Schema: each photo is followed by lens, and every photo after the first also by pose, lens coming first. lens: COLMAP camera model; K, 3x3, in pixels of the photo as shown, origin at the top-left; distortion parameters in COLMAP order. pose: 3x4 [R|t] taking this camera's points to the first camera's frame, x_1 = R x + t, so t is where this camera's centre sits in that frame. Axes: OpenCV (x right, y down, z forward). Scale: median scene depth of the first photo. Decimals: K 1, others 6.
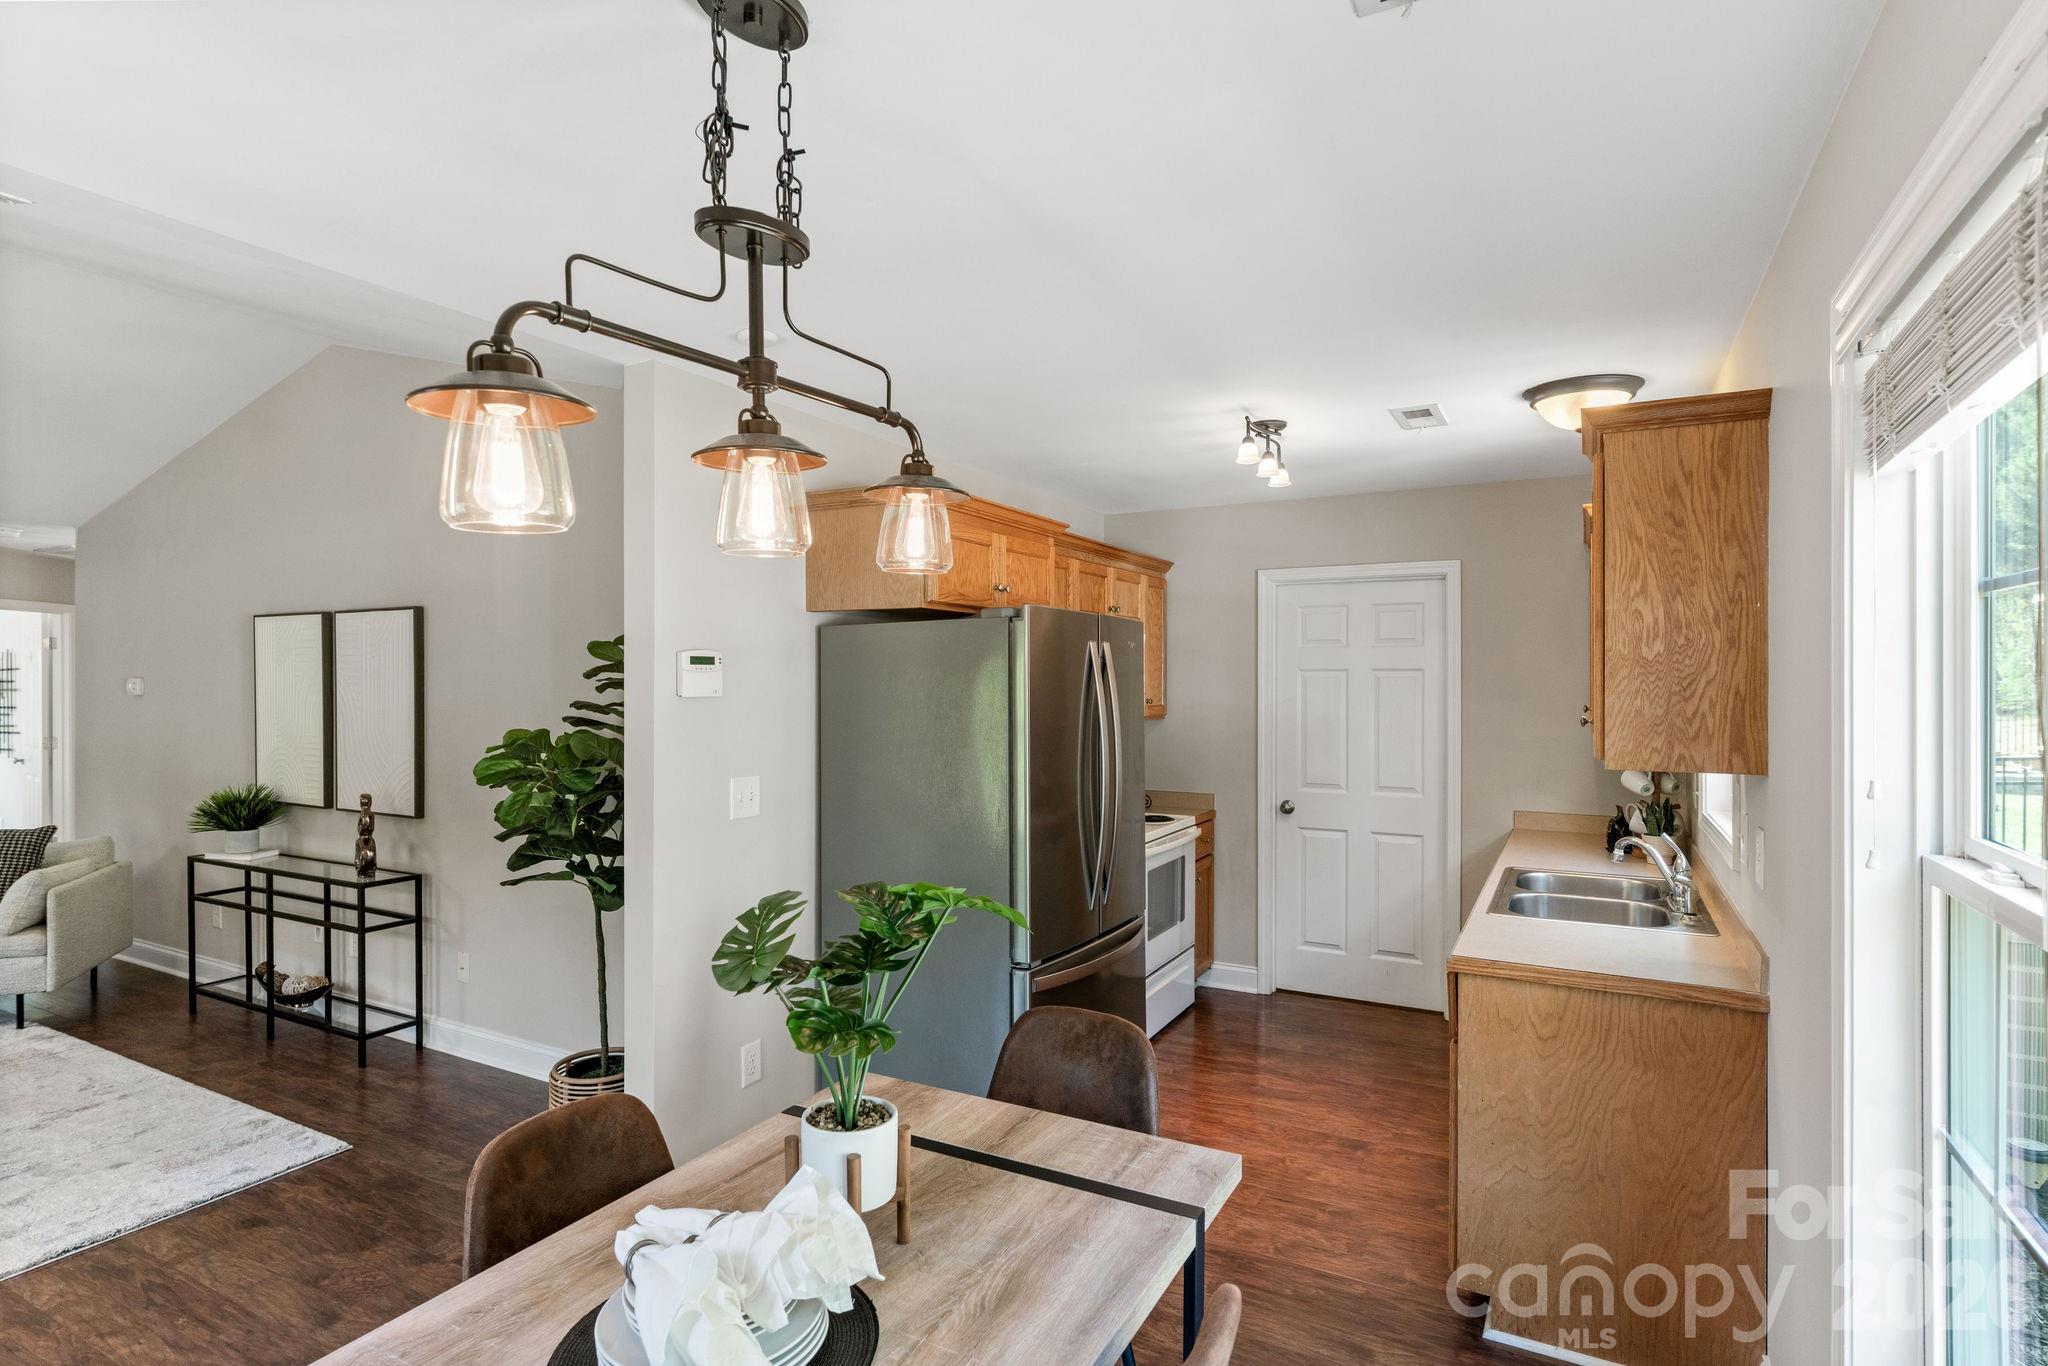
lens RADIAL K [[1043.3, 0, 1024.0], [0, 1043.3, 683.0], [0, 0, 1]] dist [-0.005253, 0.009902]
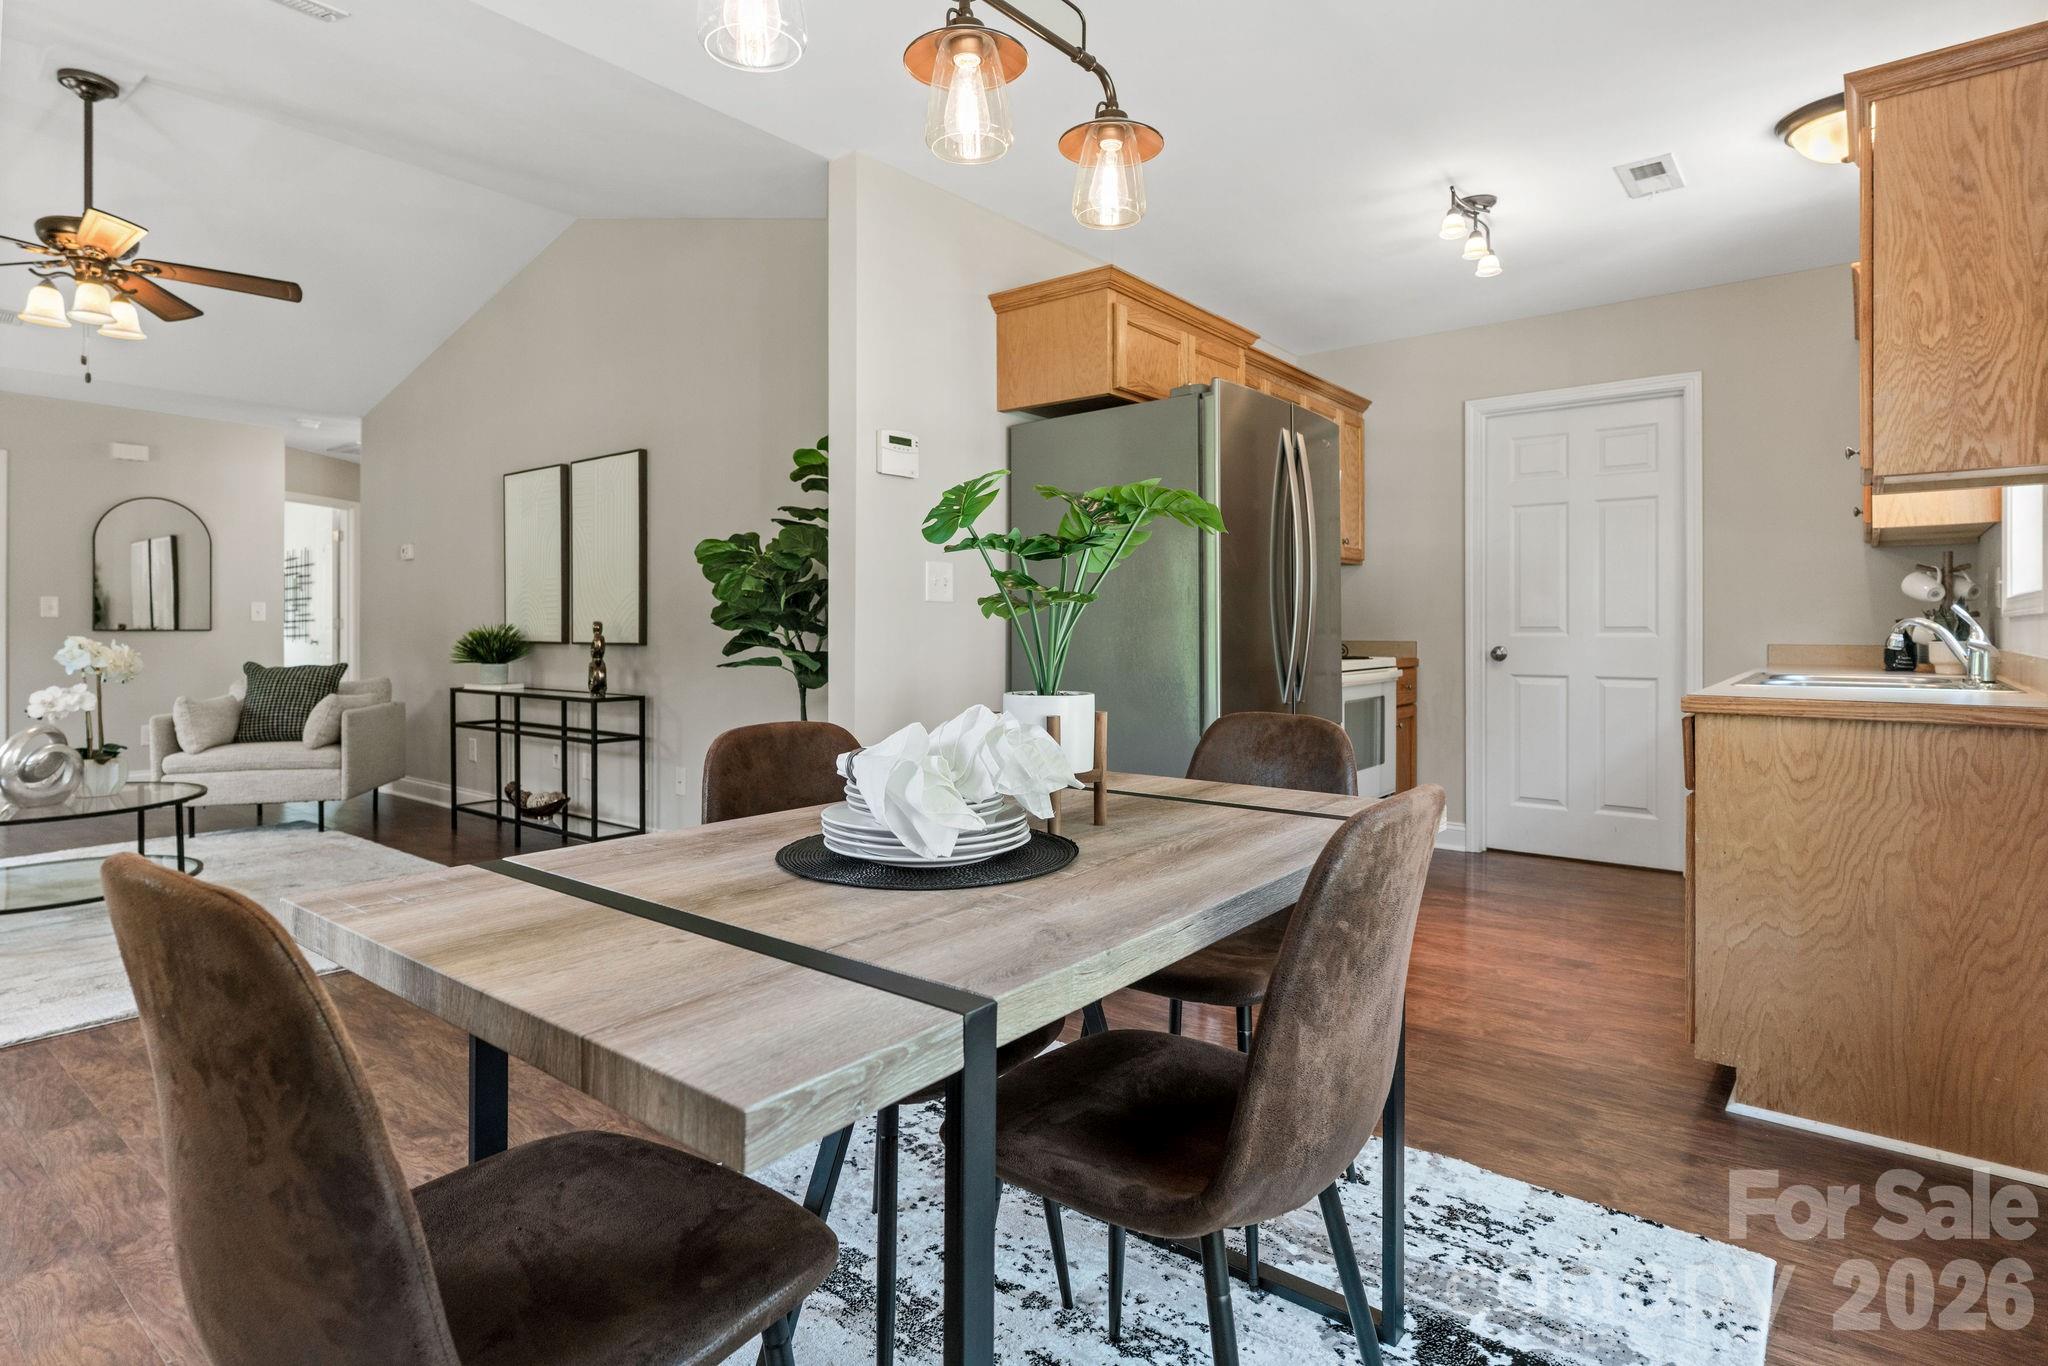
lens RADIAL K [[1064.9, 0, 1025.2], [0, 1064.9, 621.3], [0, 0, 1]] dist [0.000031, 0.008036]
pose [[0.985184, -0.000414, -0.171498, -0.003201], [-0.000561, 0.999984, -0.005635, 0.145578], [0.171498, 0.005648, 0.985168, -0.020741]]
